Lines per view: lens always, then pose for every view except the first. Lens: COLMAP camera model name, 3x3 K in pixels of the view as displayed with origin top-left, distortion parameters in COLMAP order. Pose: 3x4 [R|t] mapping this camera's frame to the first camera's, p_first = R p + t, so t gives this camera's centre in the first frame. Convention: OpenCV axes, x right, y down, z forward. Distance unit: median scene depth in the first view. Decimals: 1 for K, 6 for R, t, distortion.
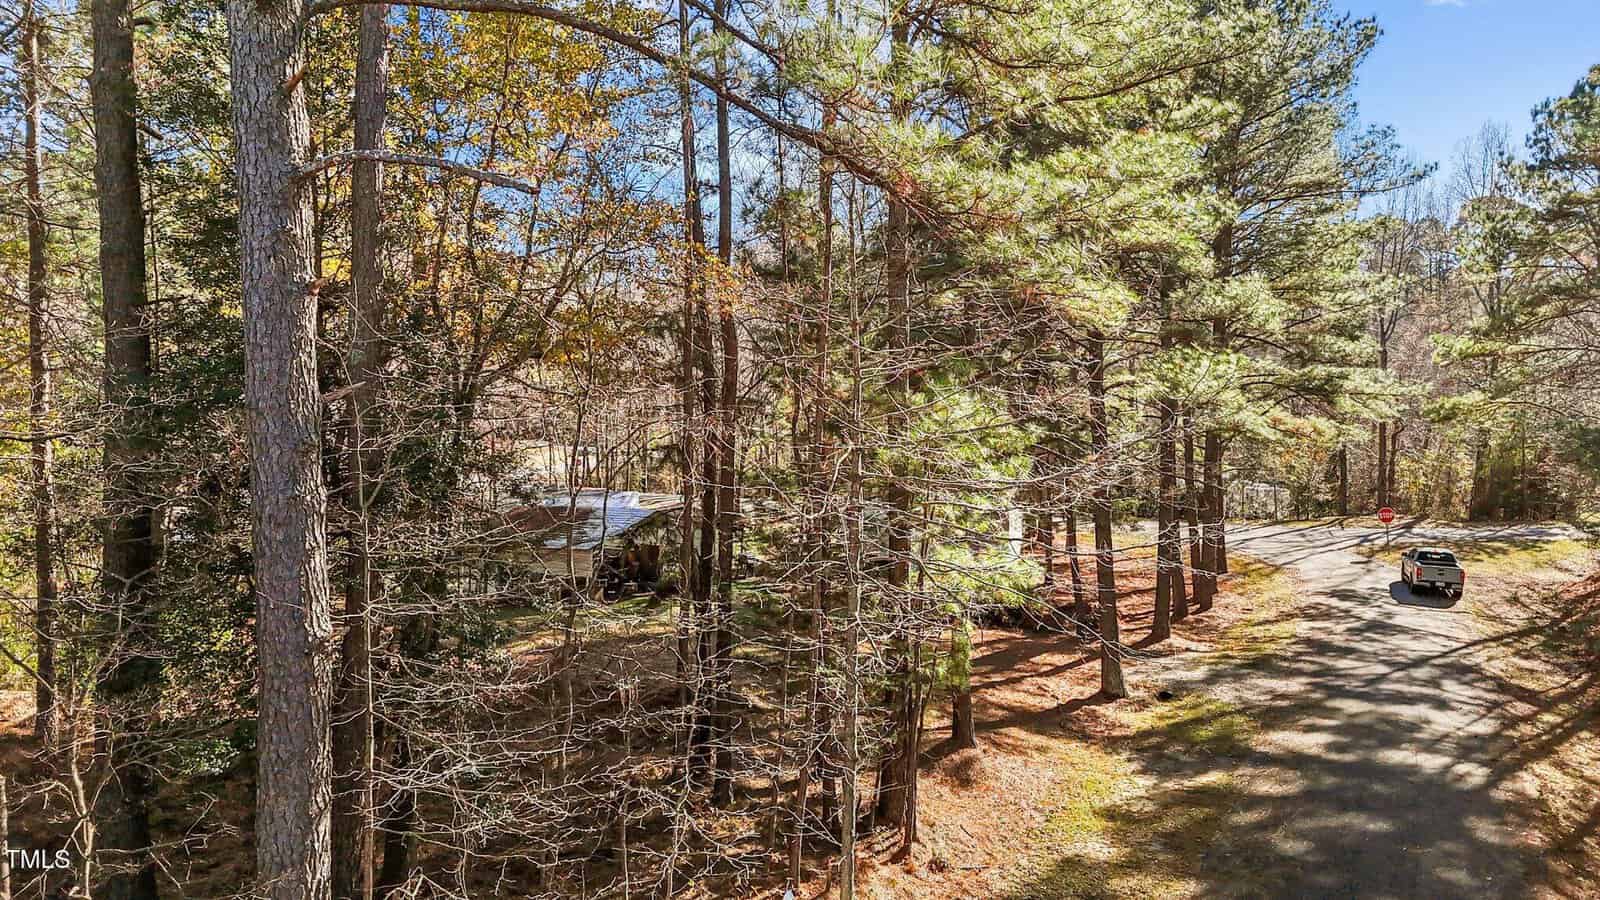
lens RADIAL K [[1196.3, 0, 790.8], [0, 1196.3, 453.2], [0, 0, 1]] dist [0.076695, -0.078283]
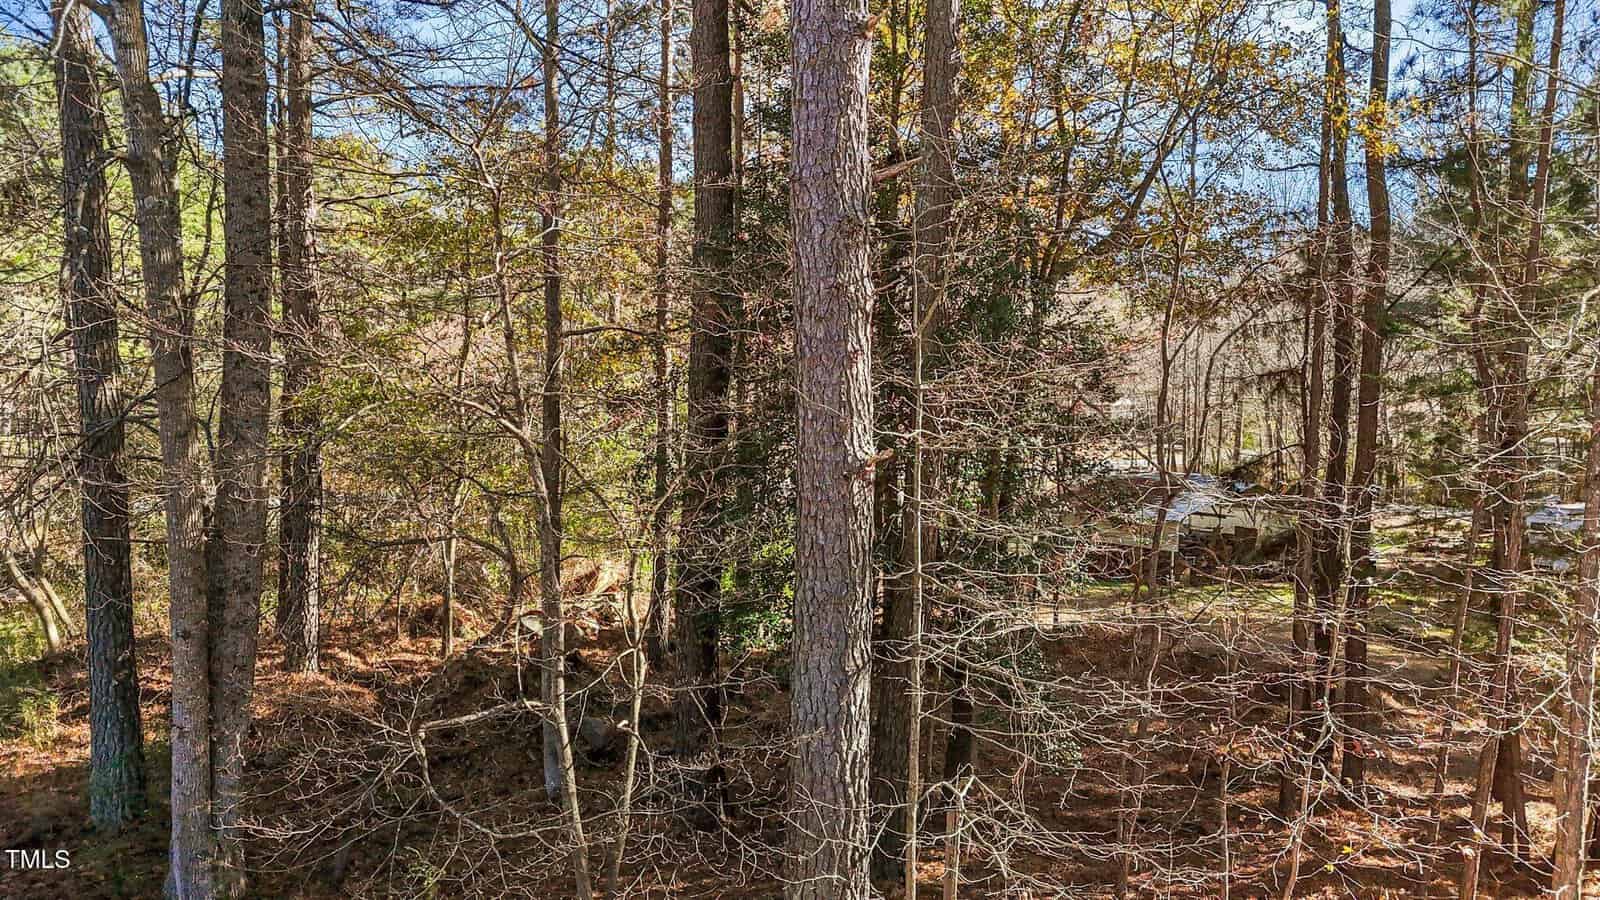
lens RADIAL K [[1196.3, 0, 790.8], [0, 1196.3, 453.2], [0, 0, 1]] dist [0.076695, -0.078283]
pose [[0.885657, 0.032062, -0.463232, -0.042200], [-0.037678, 0.999286, -0.002873, 0.147676], [0.462809, 0.019998, 0.886232, 0.225201]]
